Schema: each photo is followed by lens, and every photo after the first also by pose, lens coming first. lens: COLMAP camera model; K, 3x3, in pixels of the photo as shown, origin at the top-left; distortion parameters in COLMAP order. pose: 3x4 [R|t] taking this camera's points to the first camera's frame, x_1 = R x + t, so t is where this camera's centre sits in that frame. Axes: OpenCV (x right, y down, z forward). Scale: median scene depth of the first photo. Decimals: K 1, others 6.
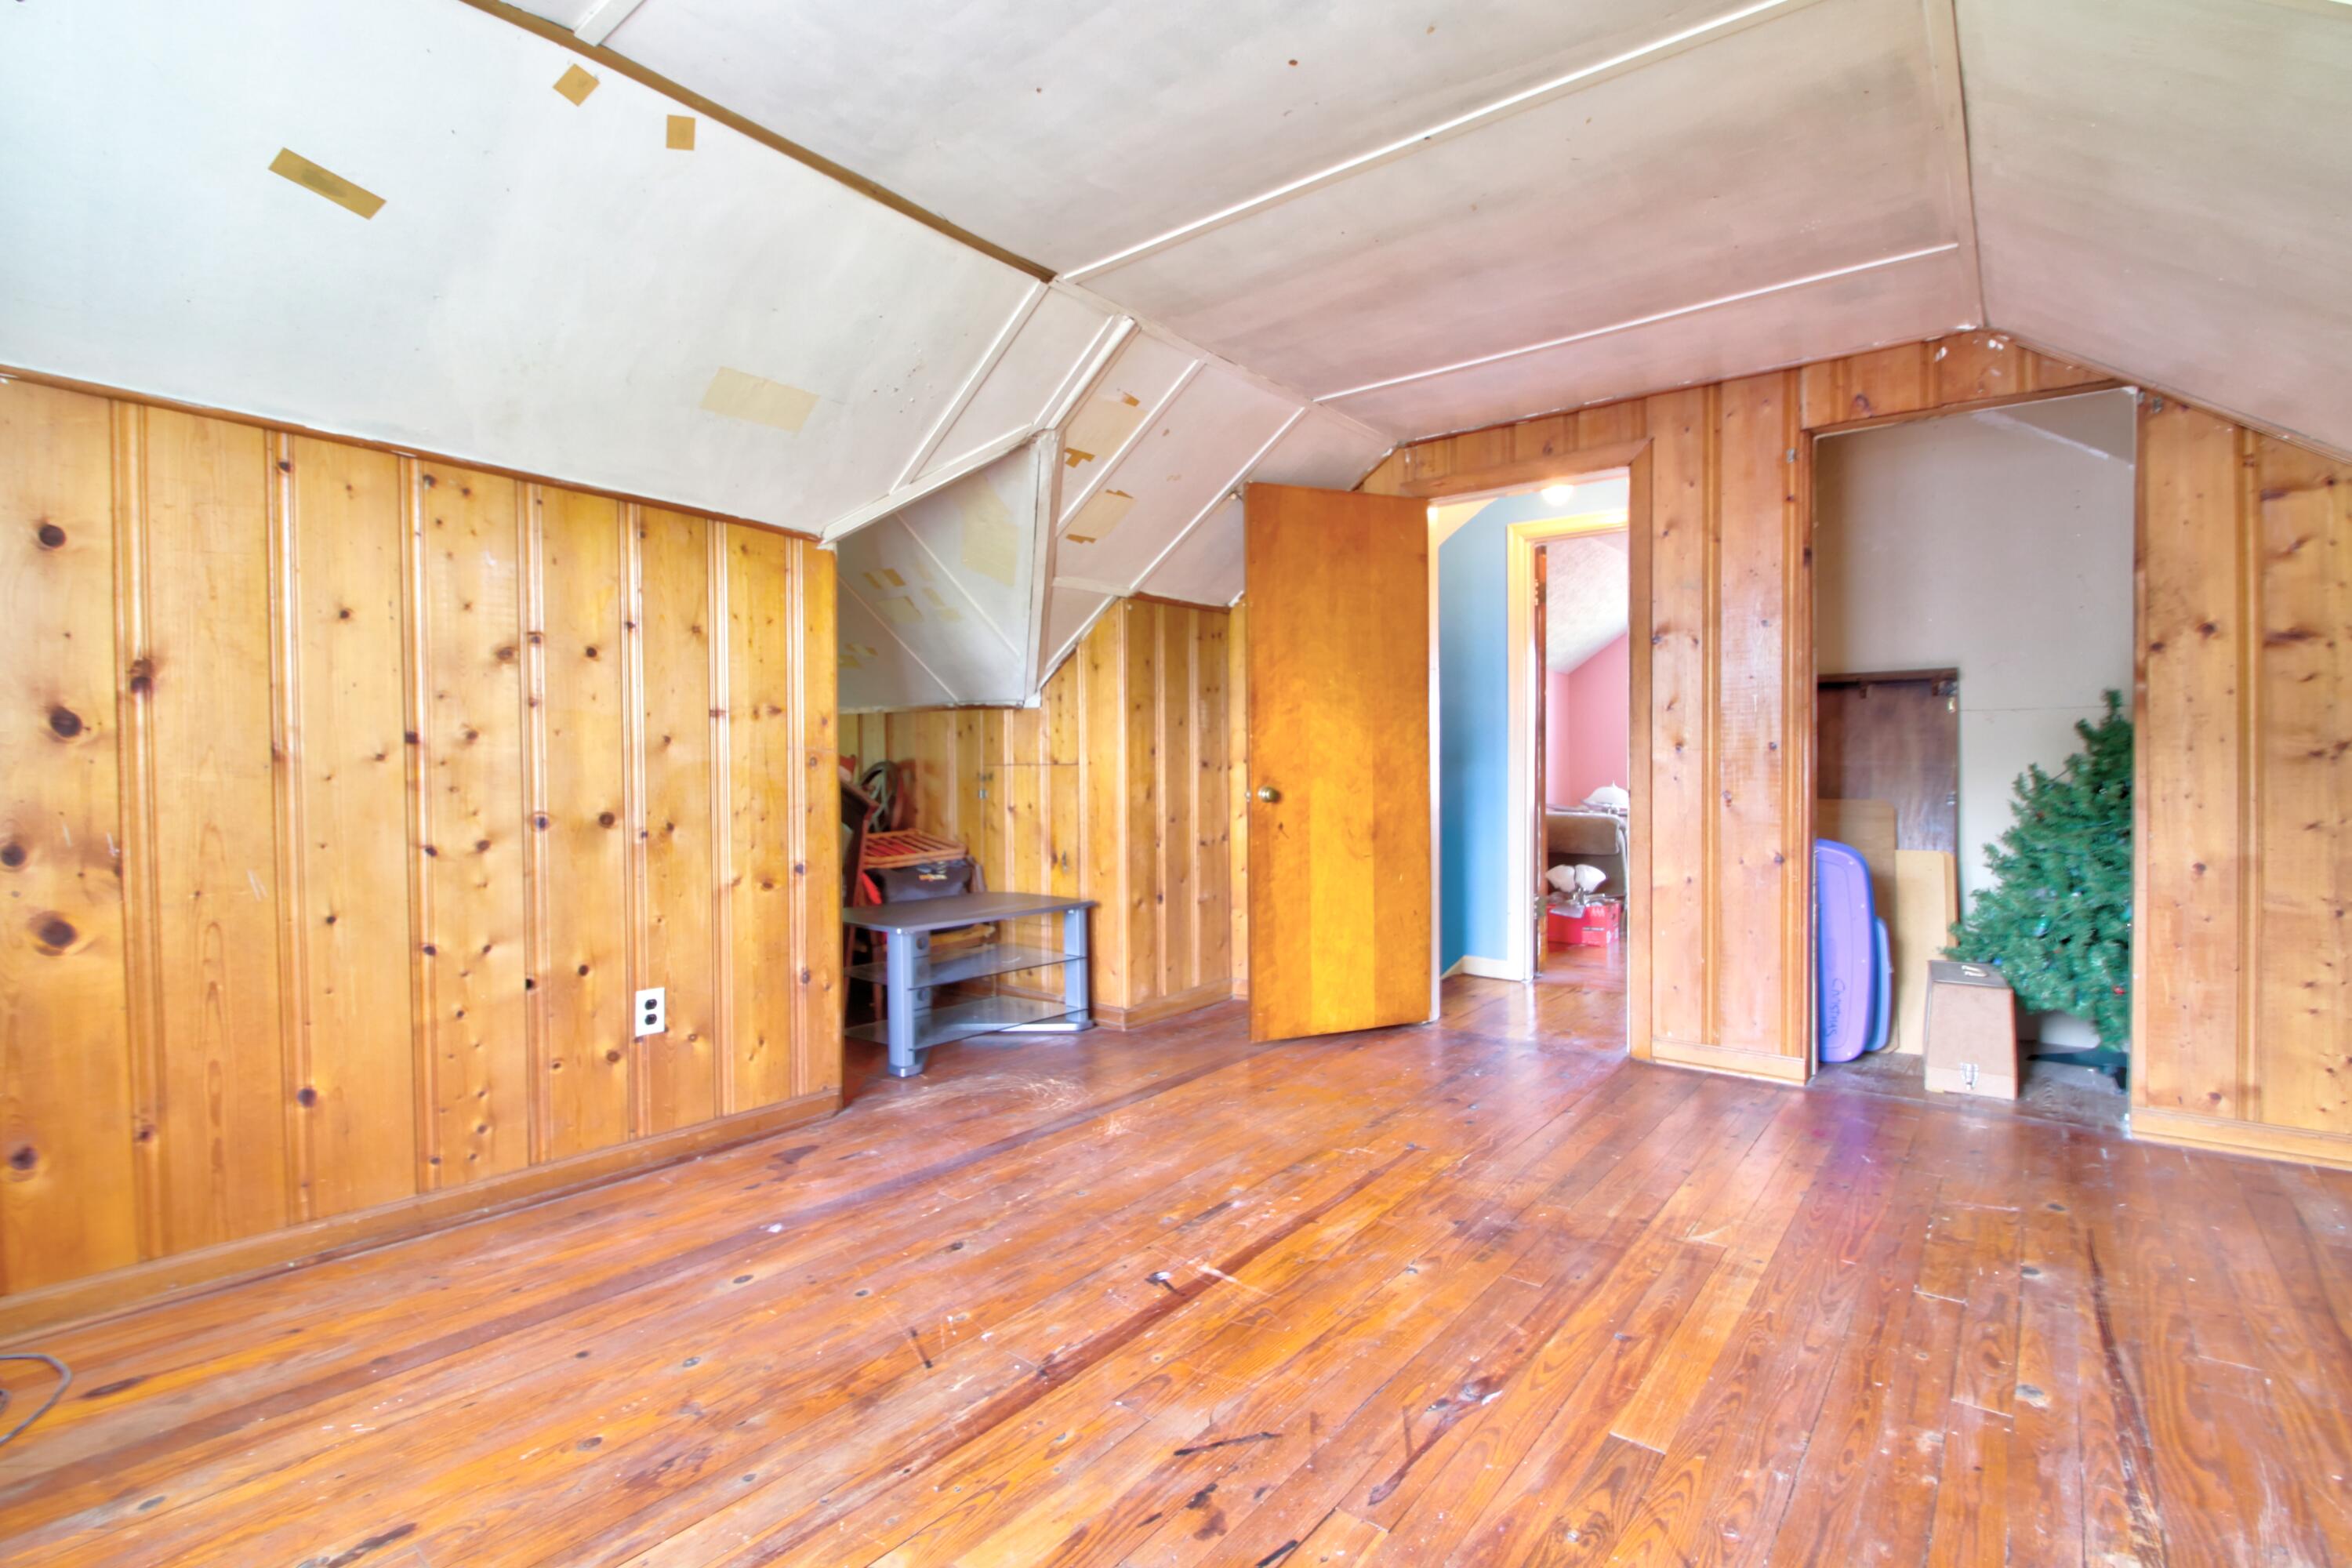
lens RADIAL K [[1081.3, 0, 1182.3], [0, 1081.3, 786.6], [0, 0, 1]] dist [0.008195, -0.012636]
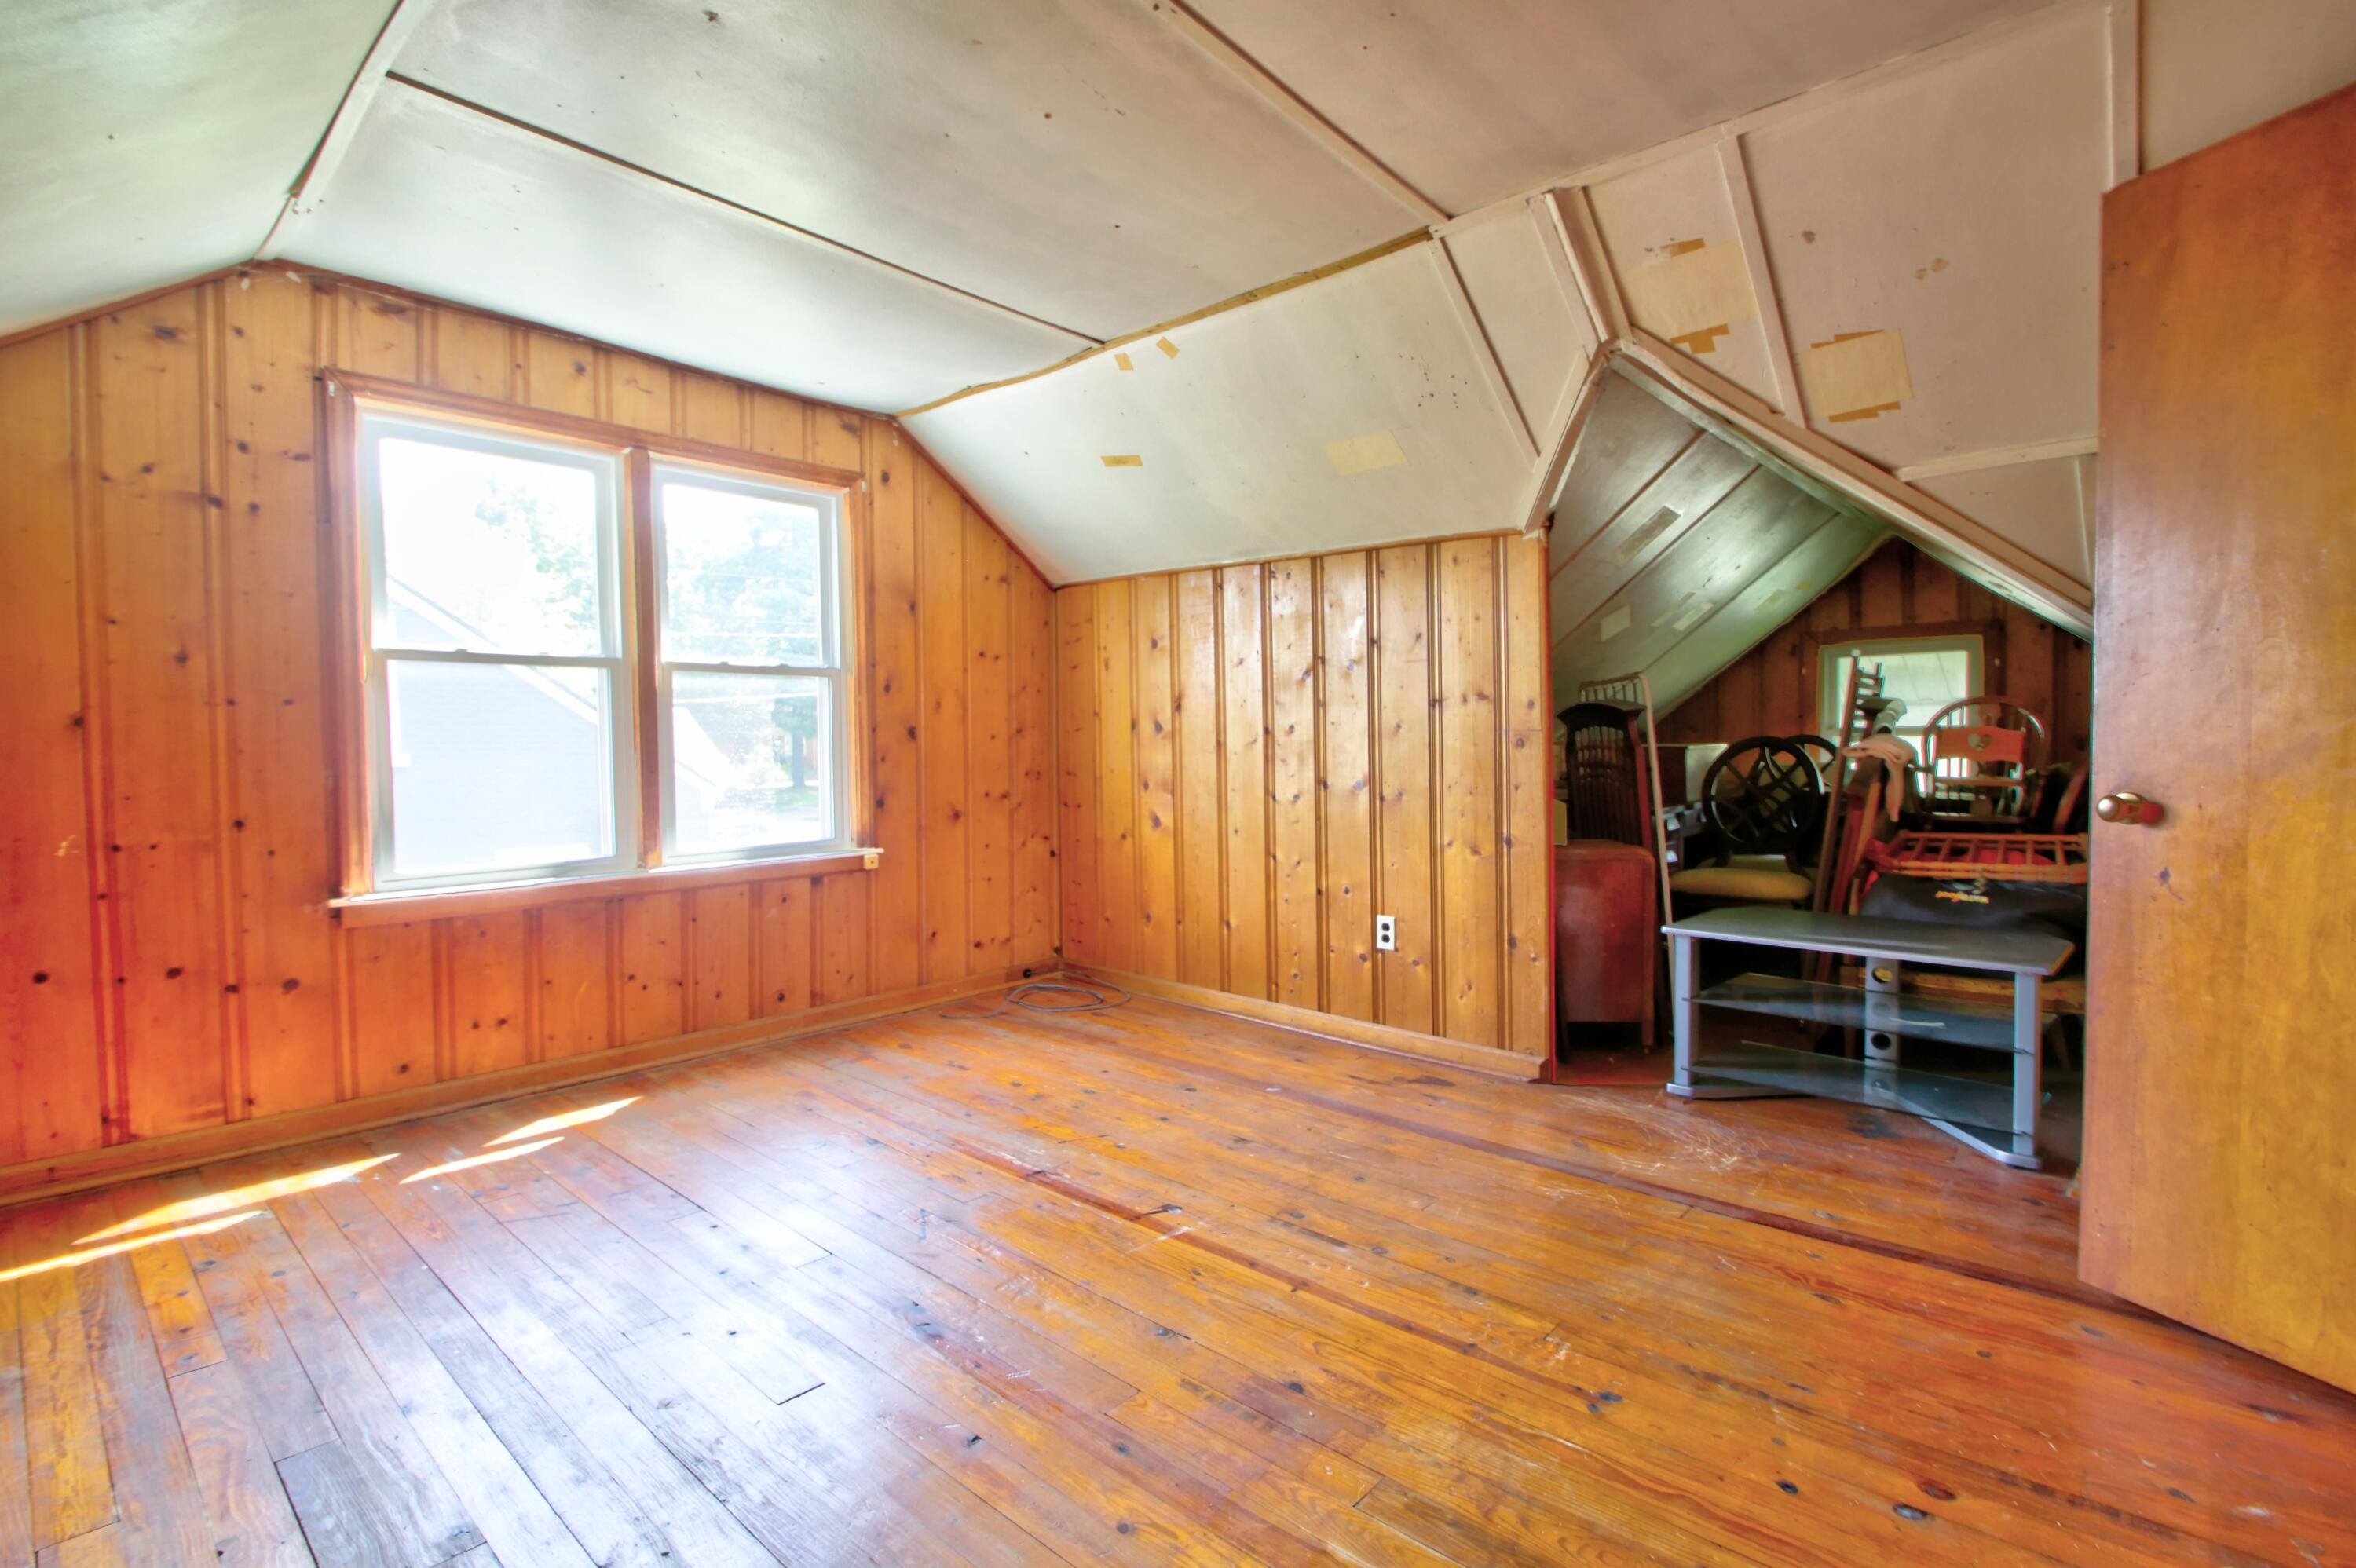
lens RADIAL K [[1083.1, 0, 1184.3], [0, 1083.1, 786.6], [0, 0, 1]] dist [0.008195, -0.012636]
pose [[-0.064930, 0.045175, -0.996867, 0.843959], [-0.010467, 0.998889, 0.045948, -0.029243], [0.997835, 0.013417, -0.064385, 0.841741]]
